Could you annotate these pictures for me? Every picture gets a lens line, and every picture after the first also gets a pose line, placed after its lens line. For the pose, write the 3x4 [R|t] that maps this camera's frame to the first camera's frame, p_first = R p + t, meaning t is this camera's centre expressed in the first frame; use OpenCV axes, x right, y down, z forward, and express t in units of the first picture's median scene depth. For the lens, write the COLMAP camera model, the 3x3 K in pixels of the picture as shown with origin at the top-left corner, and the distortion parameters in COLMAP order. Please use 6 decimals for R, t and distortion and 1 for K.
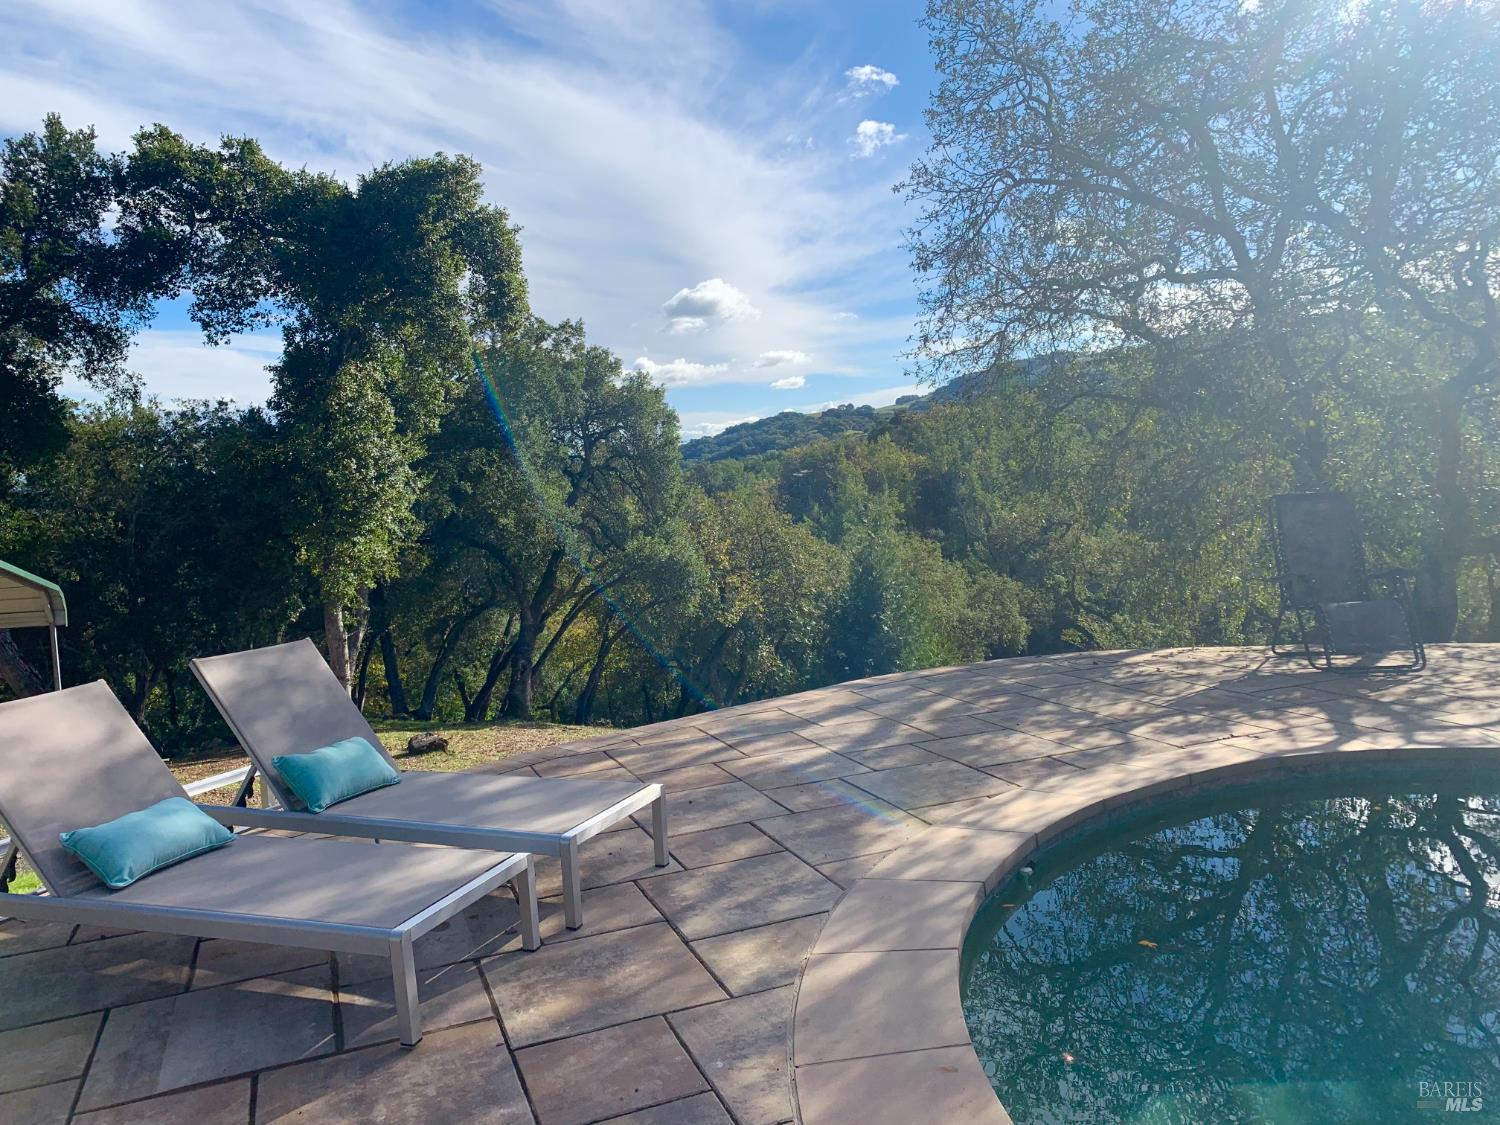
lens RADIAL K [[1108.2, 0, 748.1], [0, 1108.2, 552.6], [0, 0, 1]] dist [0.004697, -0.008494]
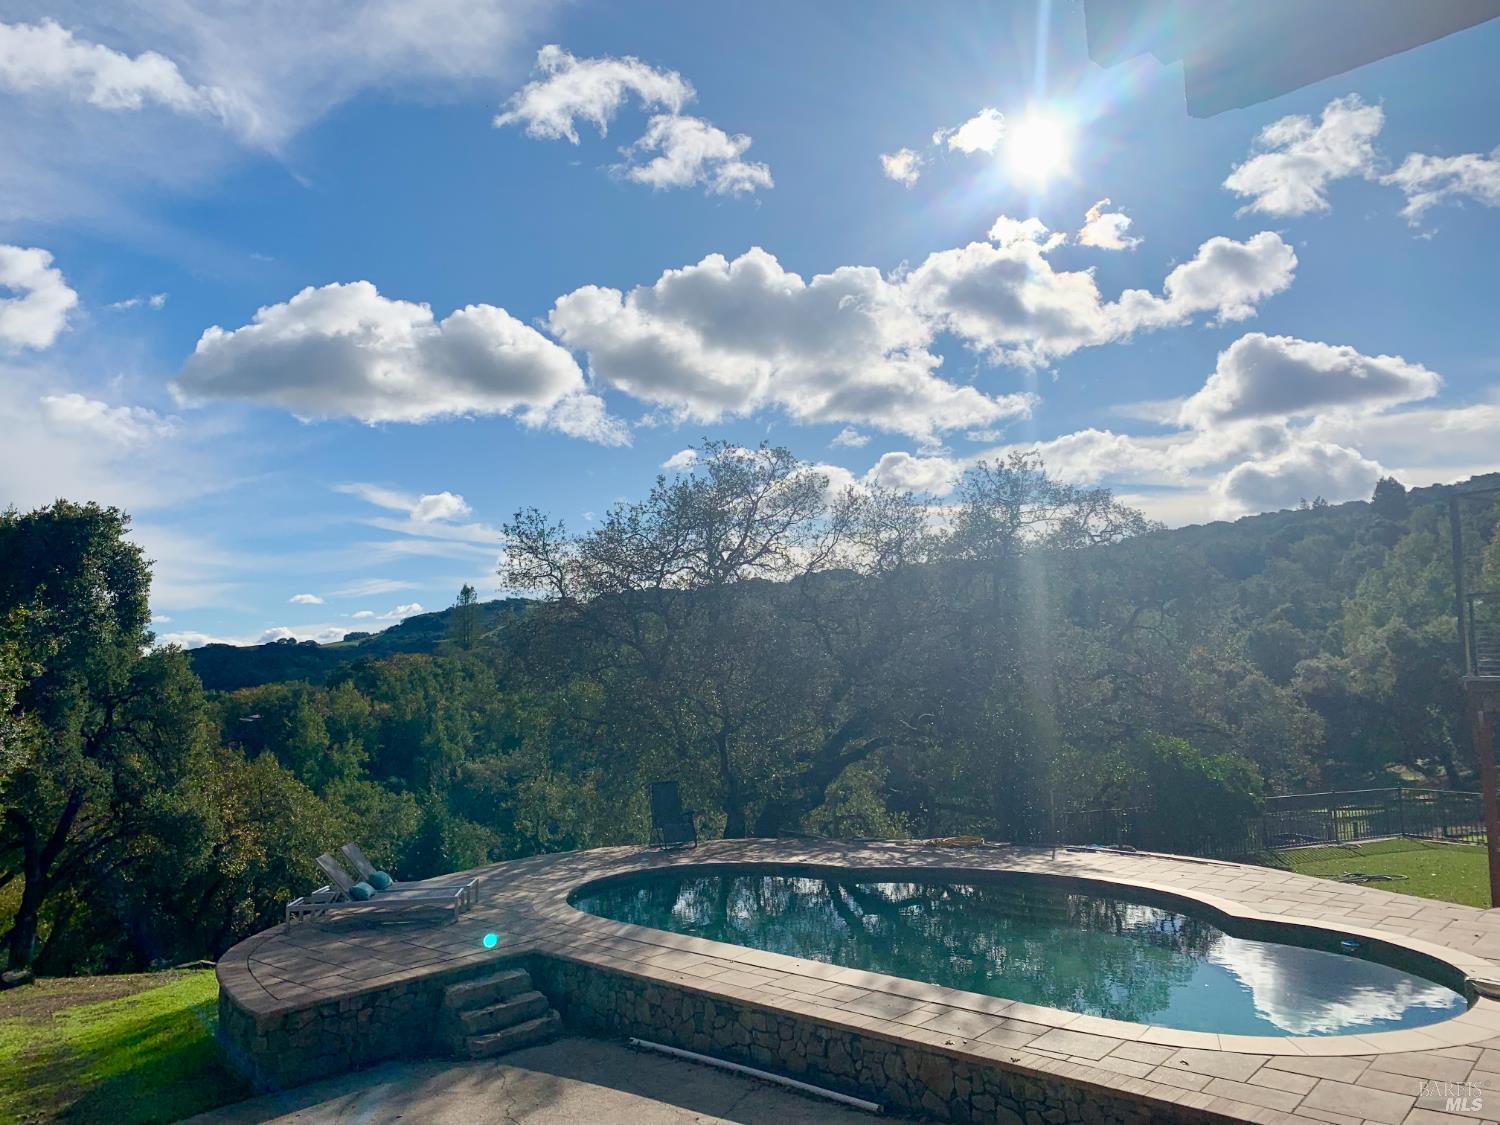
lens RADIAL K [[1108.2, 0, 748.1], [0, 1108.2, 552.6], [0, 0, 1]] dist [0.004697, -0.008494]
pose [[0.886547, 0.085747, 0.454623, -0.040094], [0.014913, 0.976867, -0.213328, -0.001889], [-0.462398, 0.195905, 0.864760, -0.108190]]
